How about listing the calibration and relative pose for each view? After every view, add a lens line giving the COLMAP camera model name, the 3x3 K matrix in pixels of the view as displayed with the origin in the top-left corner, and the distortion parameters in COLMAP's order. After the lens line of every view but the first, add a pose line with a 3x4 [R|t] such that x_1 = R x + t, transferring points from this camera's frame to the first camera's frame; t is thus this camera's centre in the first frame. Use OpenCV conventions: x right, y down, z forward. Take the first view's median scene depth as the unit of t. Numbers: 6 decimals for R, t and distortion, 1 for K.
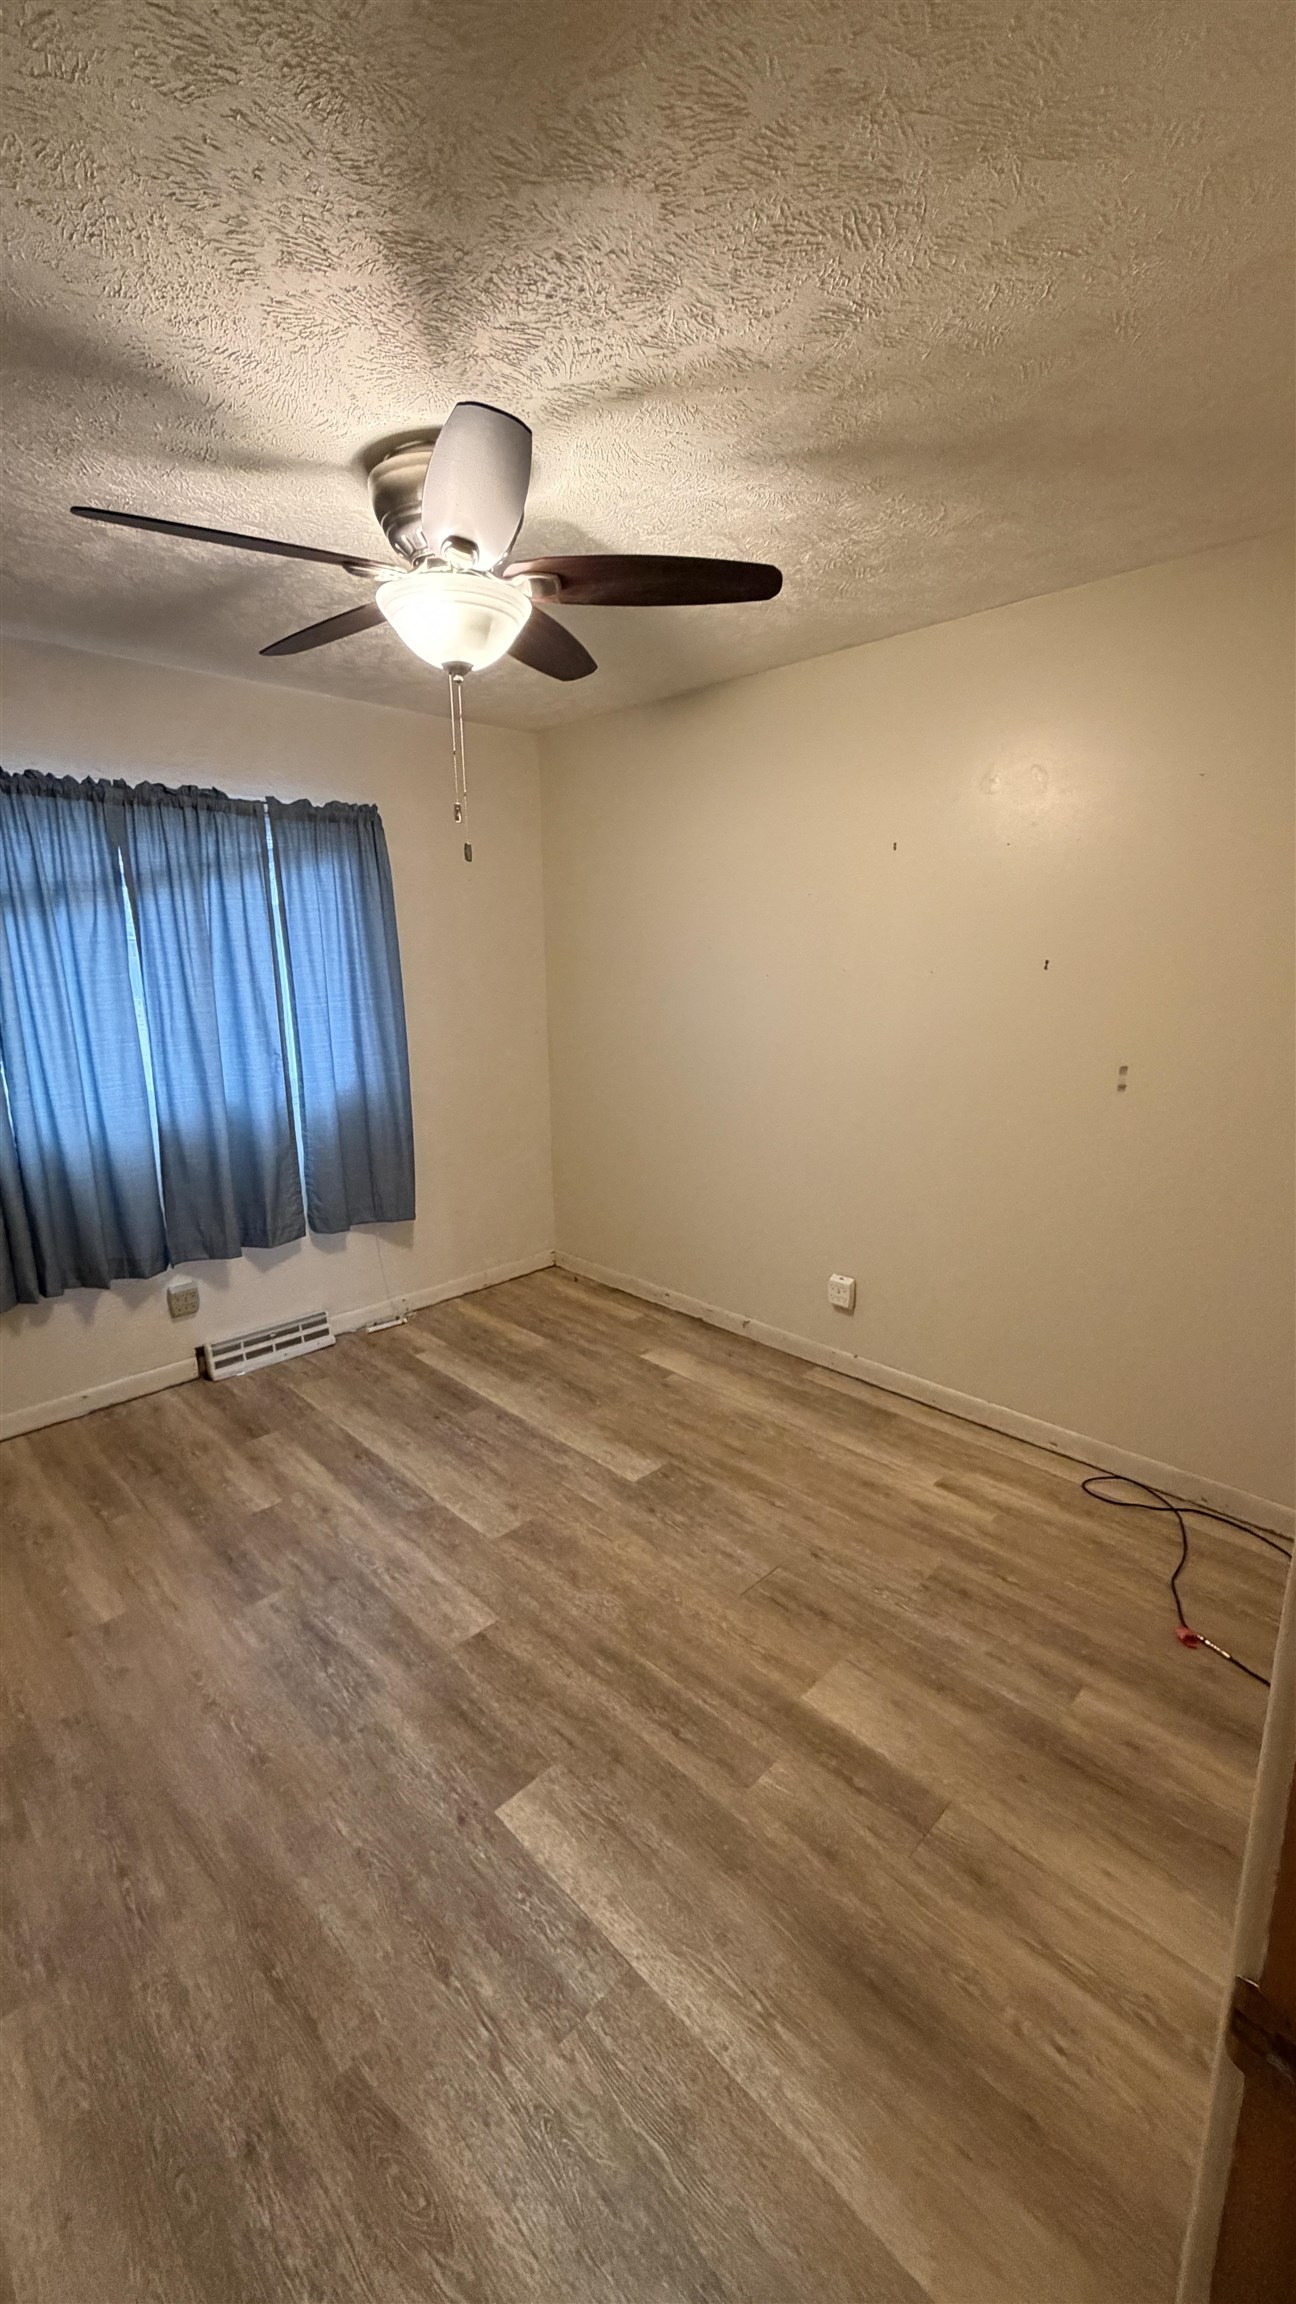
lens RADIAL K [[920.6, 0, 651.1], [0, 920.6, 1148.0], [0, 0, 1]] dist [0.001628, -0.000004]
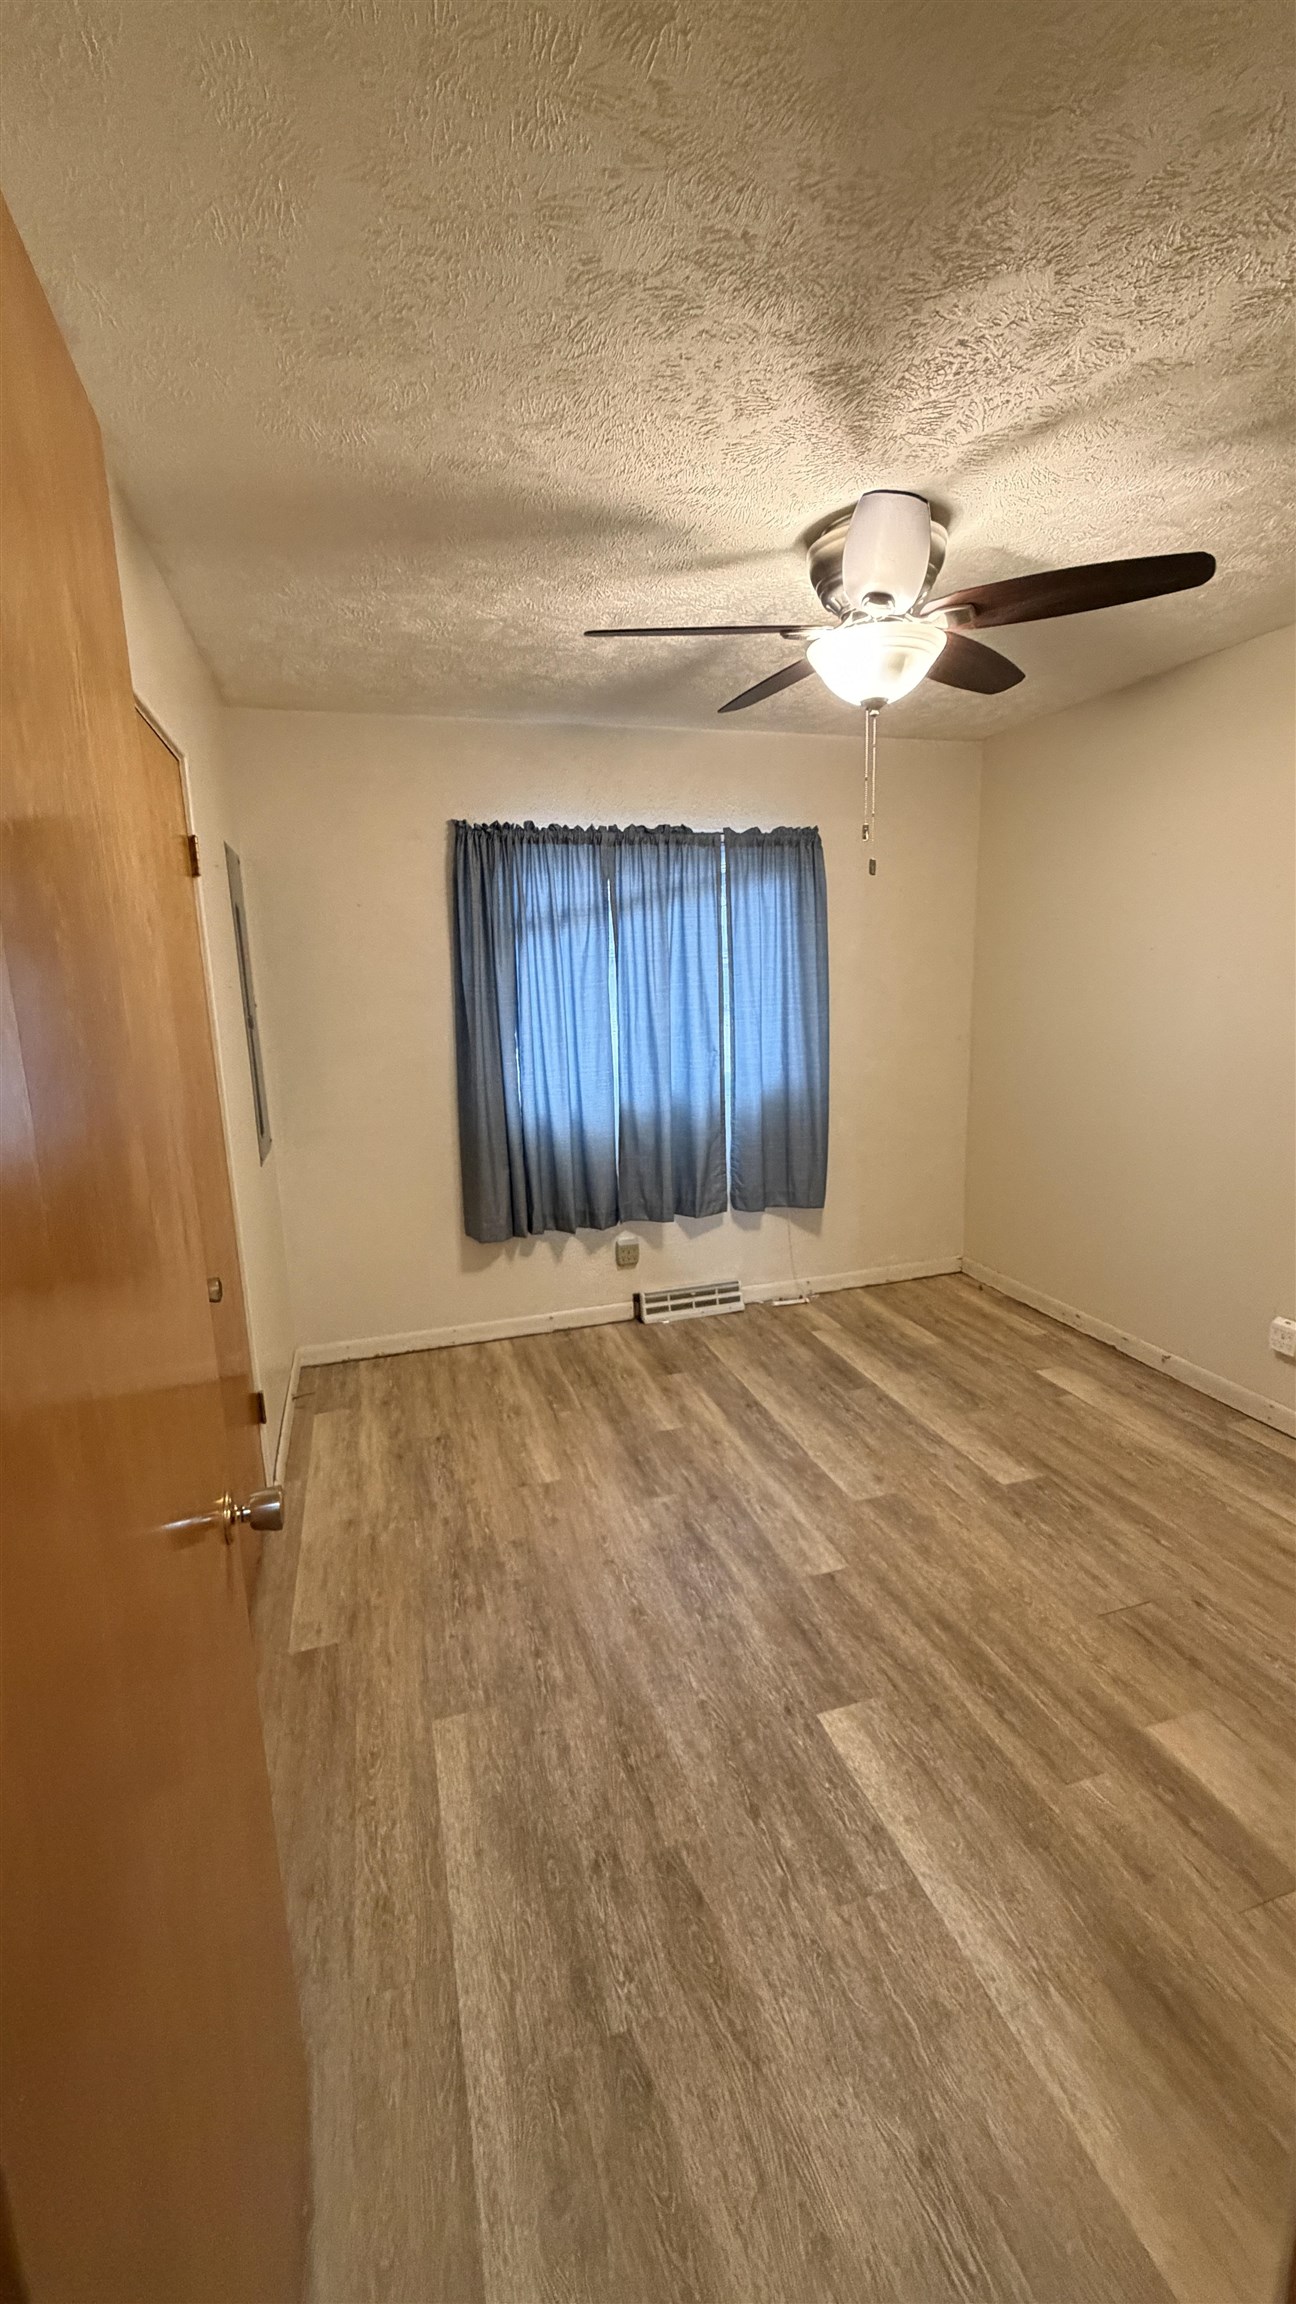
lens RADIAL K [[920.6, 0, 651.1], [0, 920.6, 1148.0], [0, 0, 1]] dist [0.001628, -0.000004]
pose [[0.887419, 0.073787, -0.455019, 0.081096], [-0.078923, 0.996851, 0.007728, 0.024934], [0.454157, 0.029053, 0.890448, -0.085699]]
